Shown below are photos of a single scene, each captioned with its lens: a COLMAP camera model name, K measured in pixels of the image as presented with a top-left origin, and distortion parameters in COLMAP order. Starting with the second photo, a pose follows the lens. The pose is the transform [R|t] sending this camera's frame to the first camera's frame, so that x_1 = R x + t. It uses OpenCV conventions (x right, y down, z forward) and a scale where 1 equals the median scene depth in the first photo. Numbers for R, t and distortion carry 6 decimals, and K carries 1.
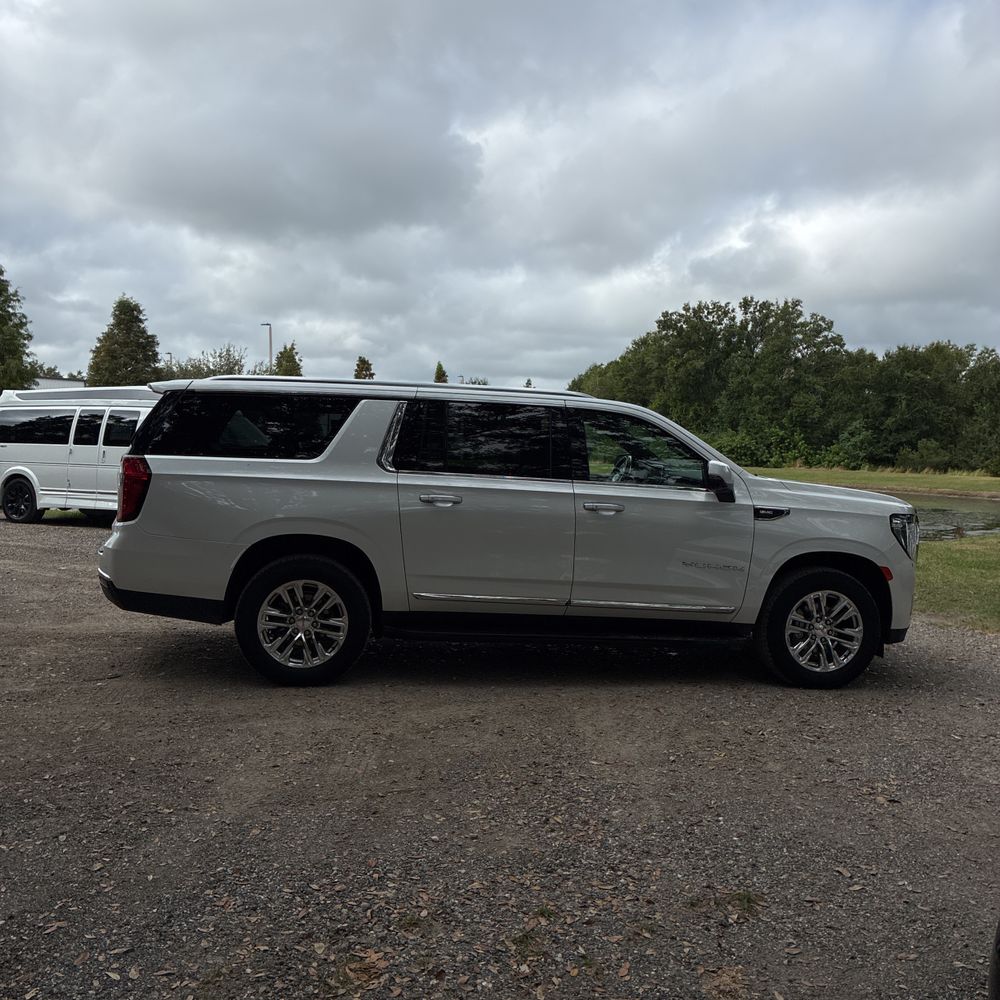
lens RADIAL K [[1037.5, 0, 480.4], [0, 1037.5, 499.6], [0, 0, 1]] dist [0.052429, -0.105194]
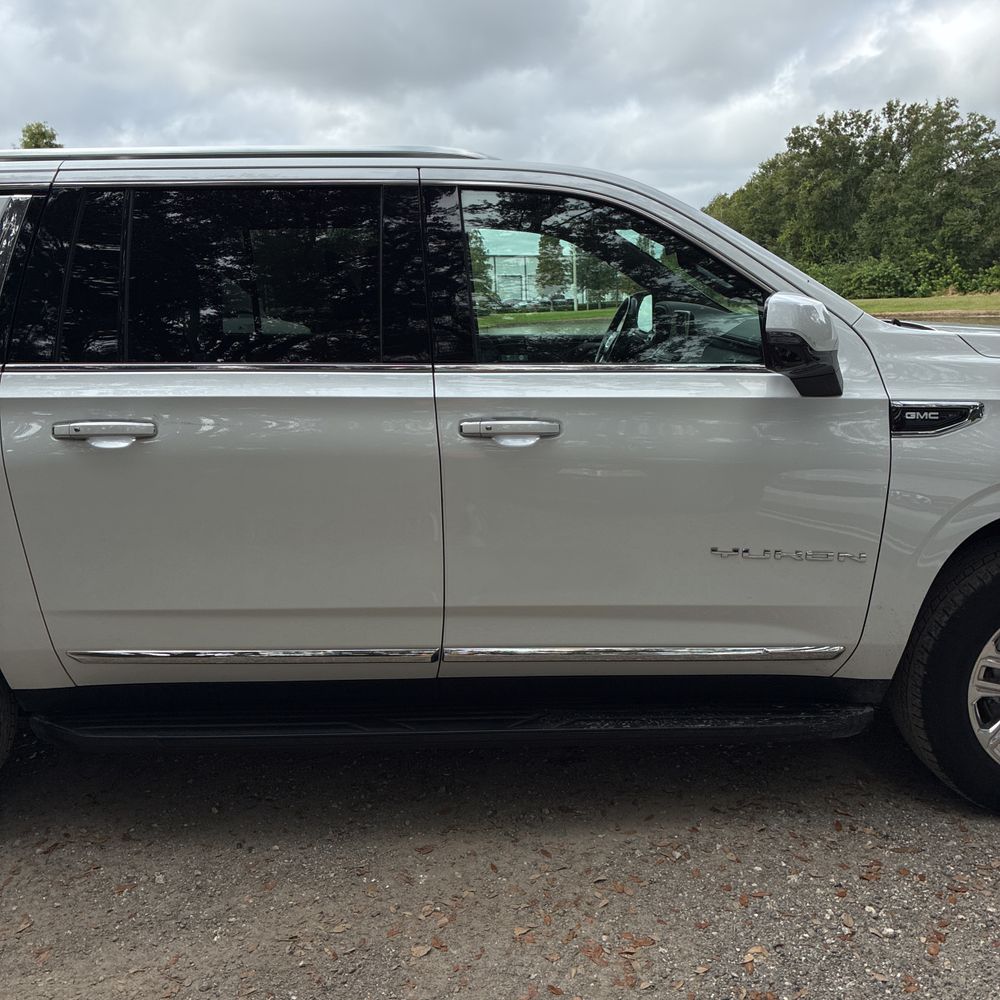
lens RADIAL K [[1014.3, 0, 494.1], [0, 1014.3, 508.2], [0, 0, 1]] dist [0.013885, 0.033741]
pose [[0.991559, -0.038523, -0.123799, 0.016775], [0.056888, 0.987287, 0.148419, -0.002180], [0.116507, -0.154209, 0.981145, 0.062545]]
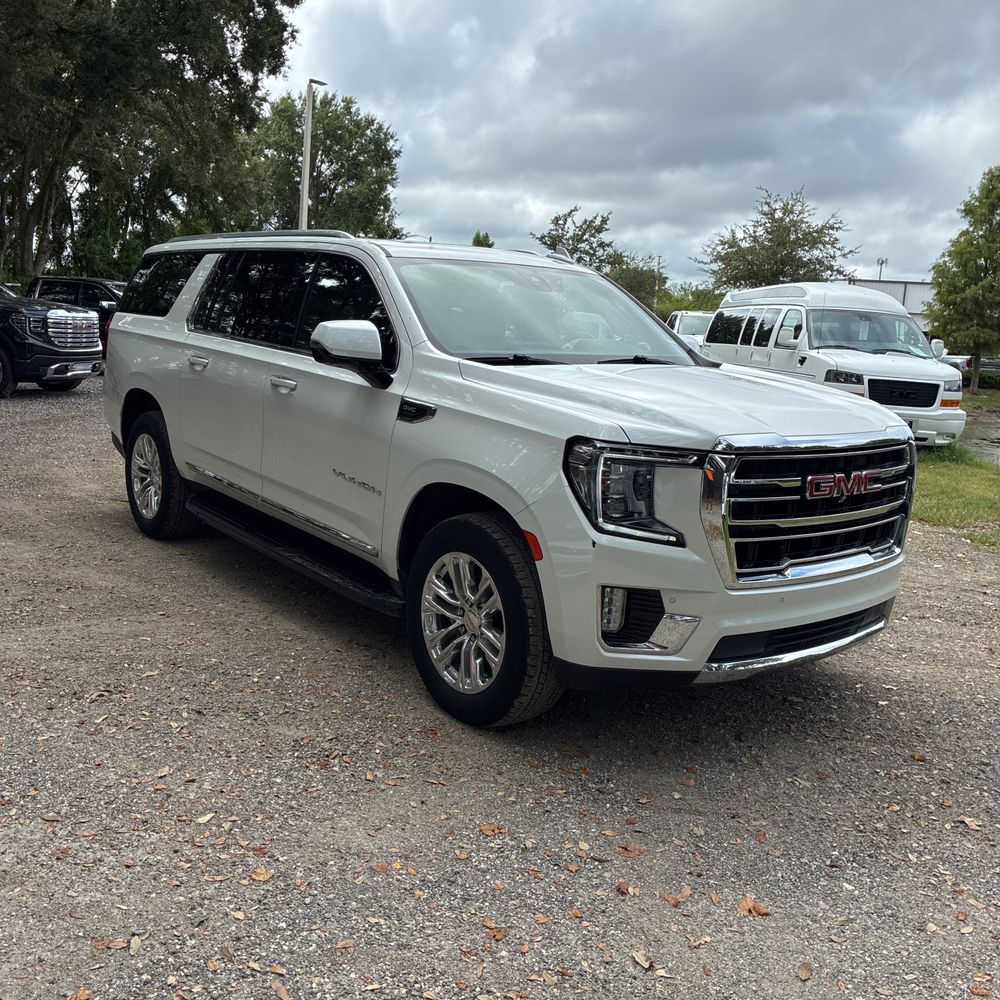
lens RADIAL K [[1031.2, 0, 500.0], [0, 1031.2, 500.0], [0, 0, 1]] dist [0.058555, -0.083054]
pose [[0.503327, 0.145667, -0.851730, 0.088727], [-0.090802, 0.989147, 0.115510, -0.001059], [0.859312, 0.019199, 0.511091, 0.077636]]
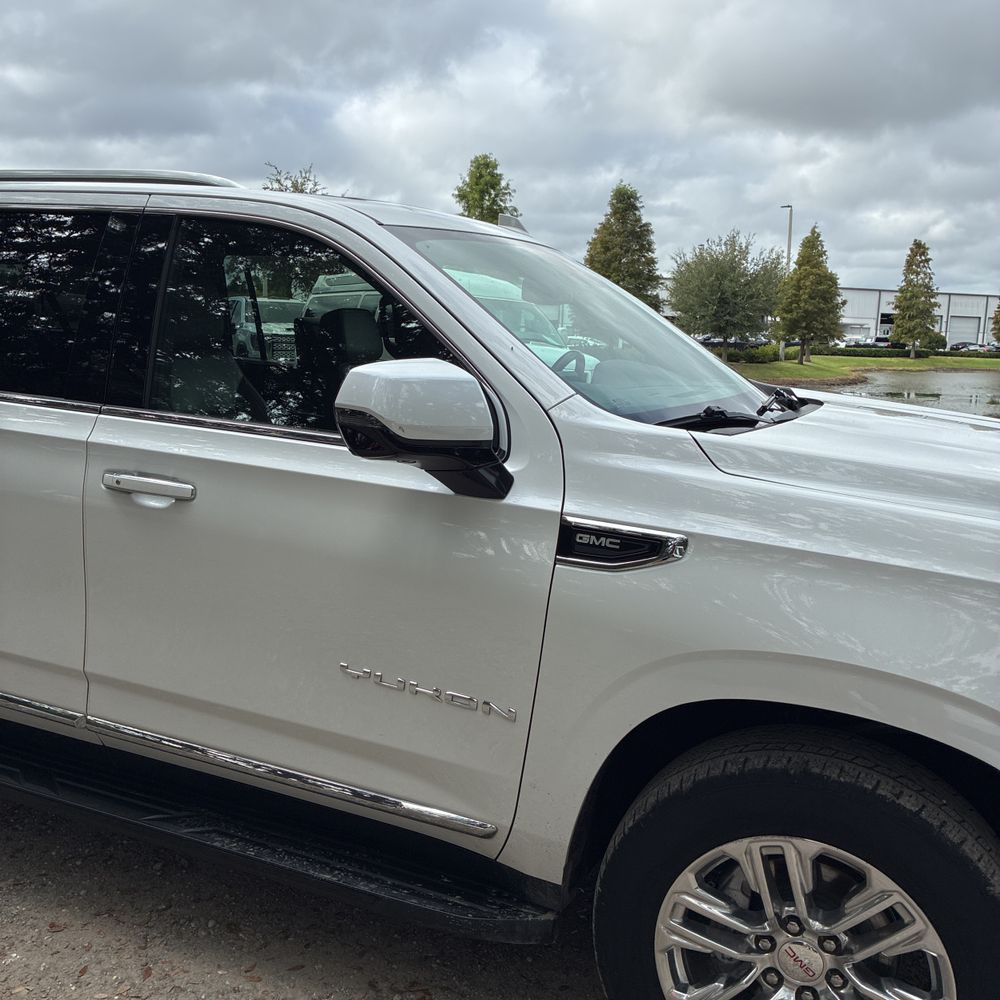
lens RADIAL K [[1014.3, 0, 494.1], [0, 1014.3, 508.2], [0, 0, 1]] dist [0.013885, 0.033741]
pose [[0.857544, 0.089987, -0.506478, 0.041778], [-0.033984, 0.992340, 0.118771, -0.003224], [0.513286, -0.084639, 0.854034, 0.078618]]
